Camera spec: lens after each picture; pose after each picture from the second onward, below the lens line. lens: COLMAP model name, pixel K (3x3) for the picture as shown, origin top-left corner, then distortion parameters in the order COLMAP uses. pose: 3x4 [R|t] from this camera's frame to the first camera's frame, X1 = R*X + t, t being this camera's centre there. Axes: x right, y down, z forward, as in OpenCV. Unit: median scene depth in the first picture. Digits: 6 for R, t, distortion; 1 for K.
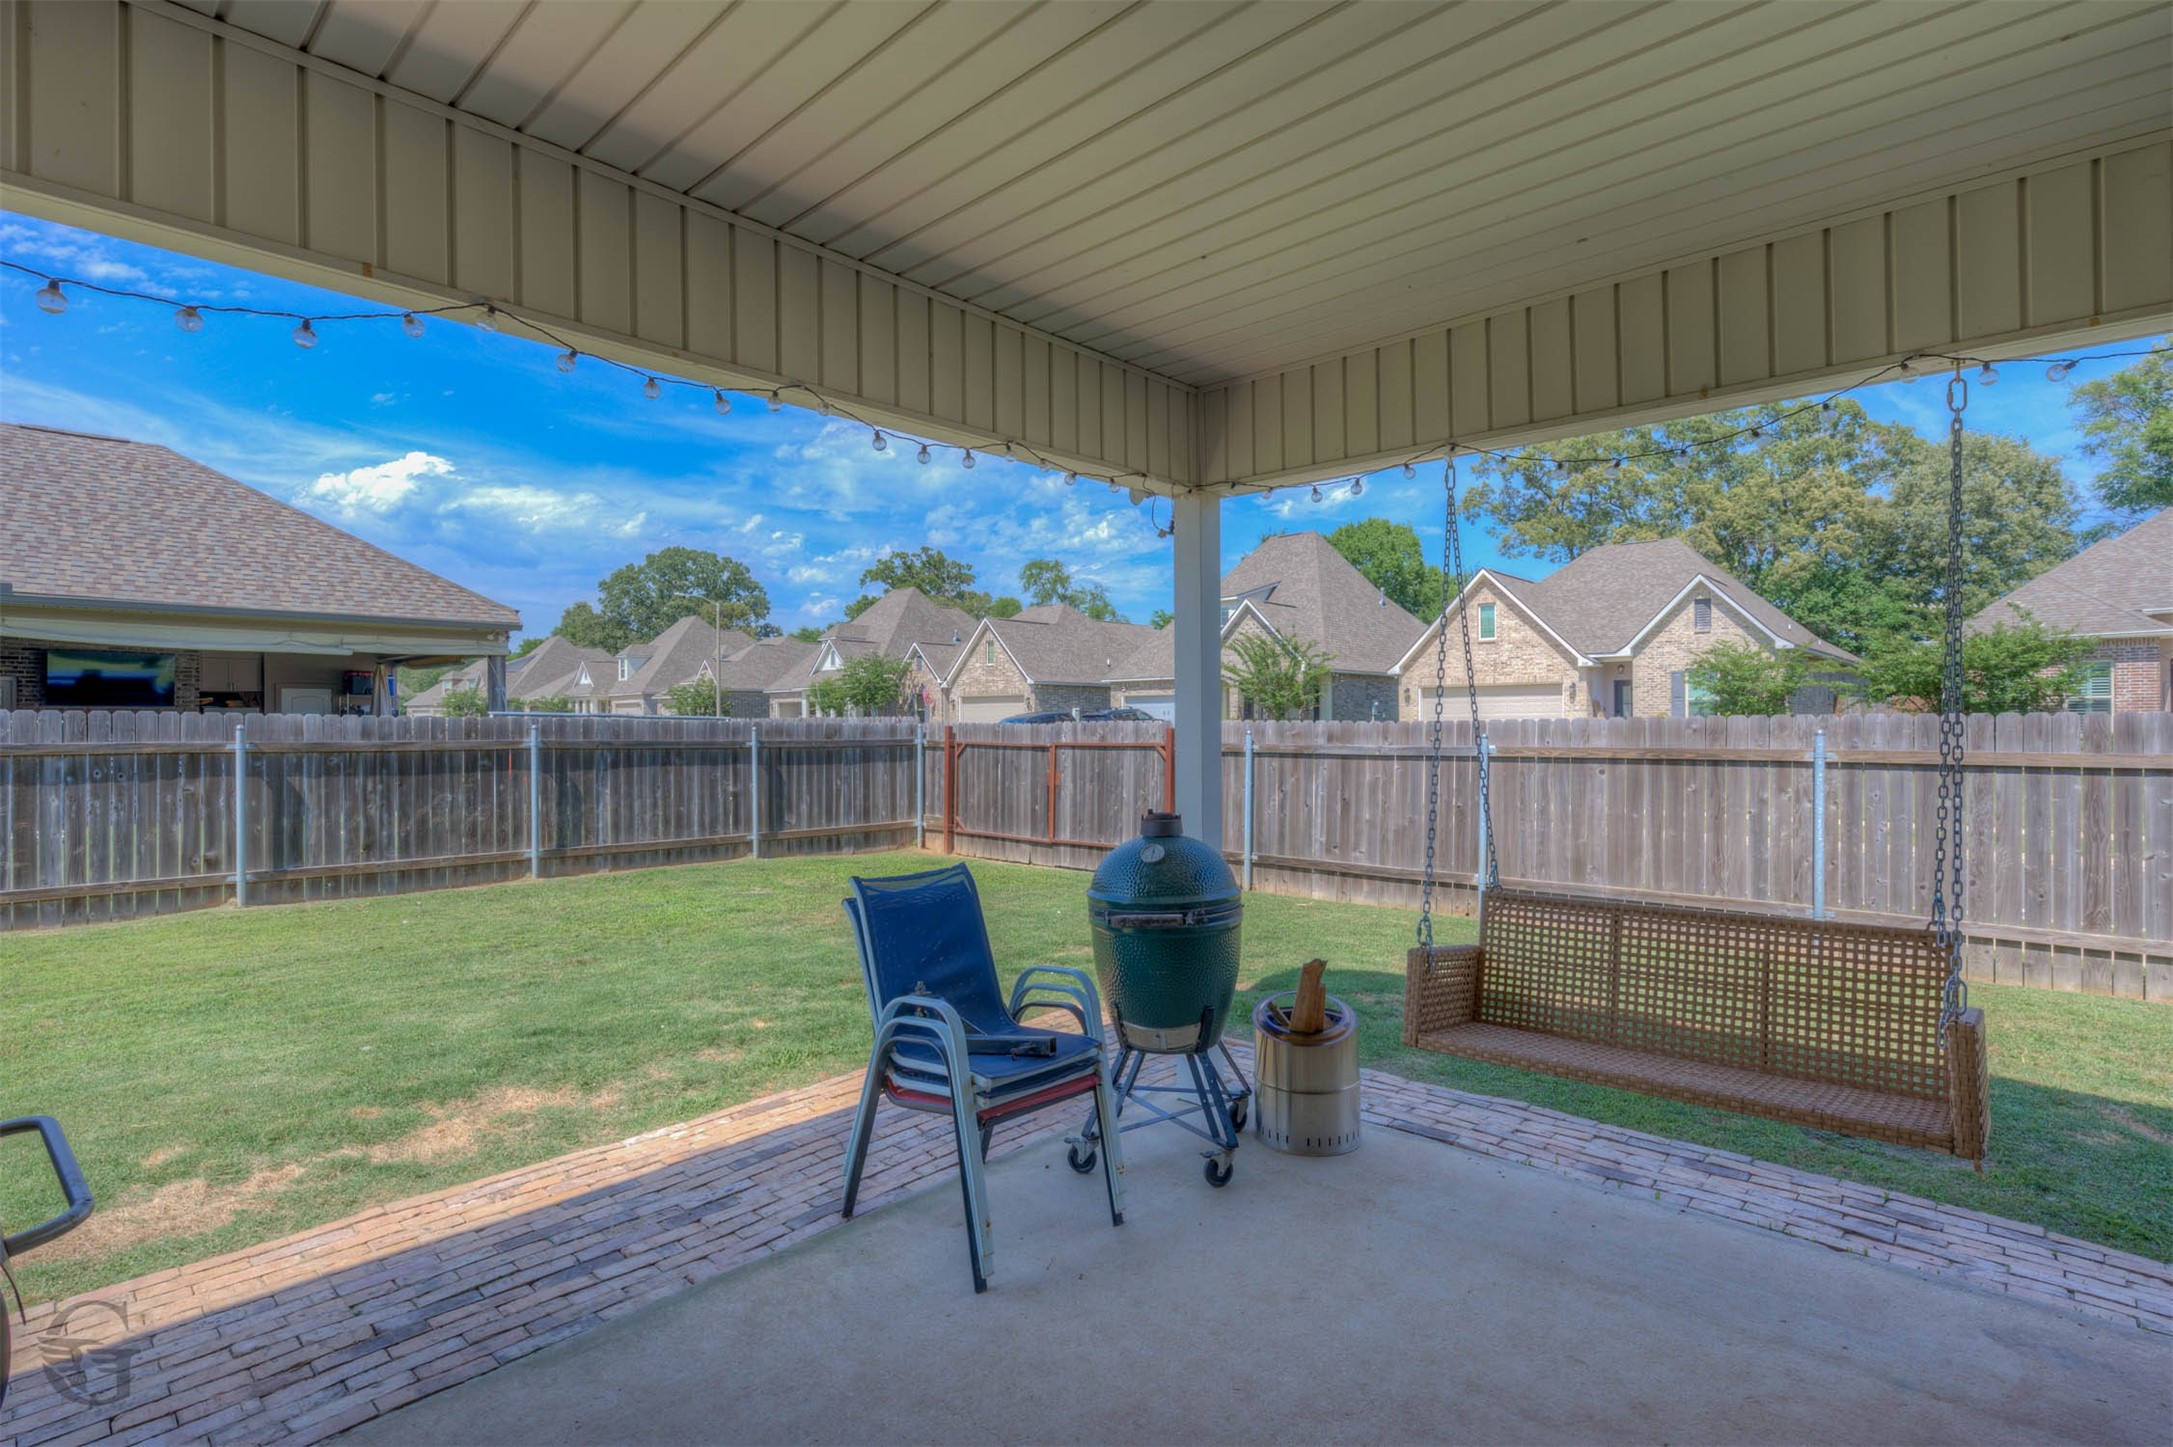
lens RADIAL K [[1041.7, 0, 1096.0], [0, 1041.7, 721.1], [0, 0, 1]] dist [-0.005933, -0.002366]
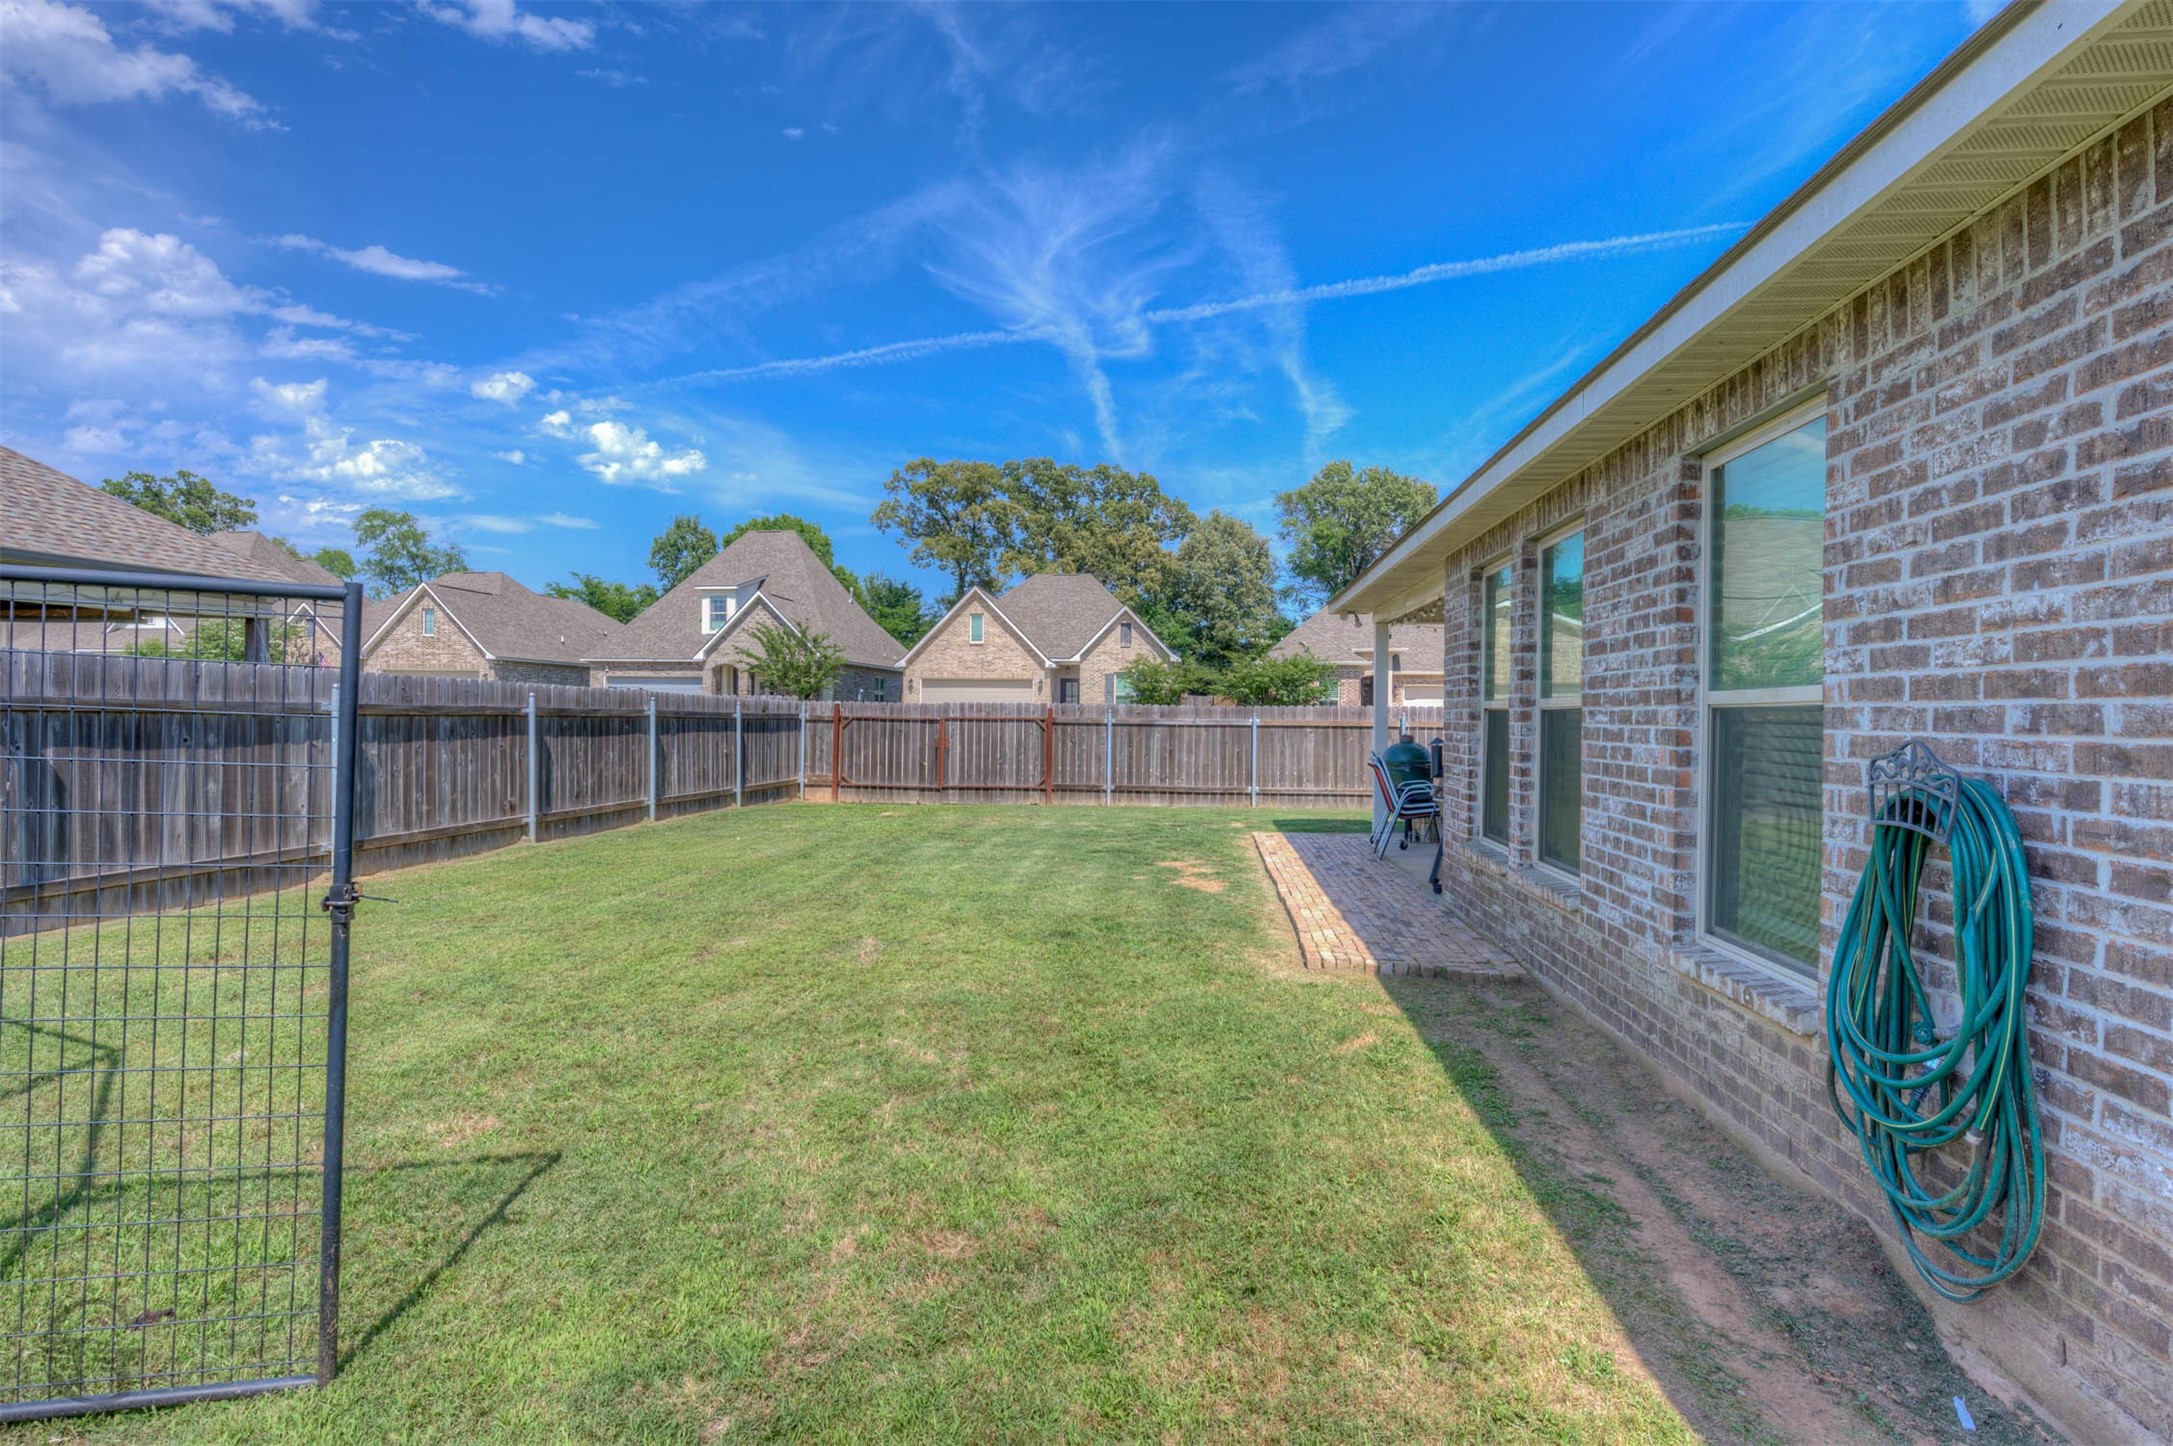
lens RADIAL K [[1041.7, 0, 1113.0], [0, 1041.7, 717.6], [0, 0, 1]] dist [-0.005933, -0.002366]
pose [[0.788571, 0.010941, 0.614846, -0.263261], [-0.016850, 0.999851, 0.003820, 0.004552], [-0.614712, -0.013372, 0.788638, -0.091431]]
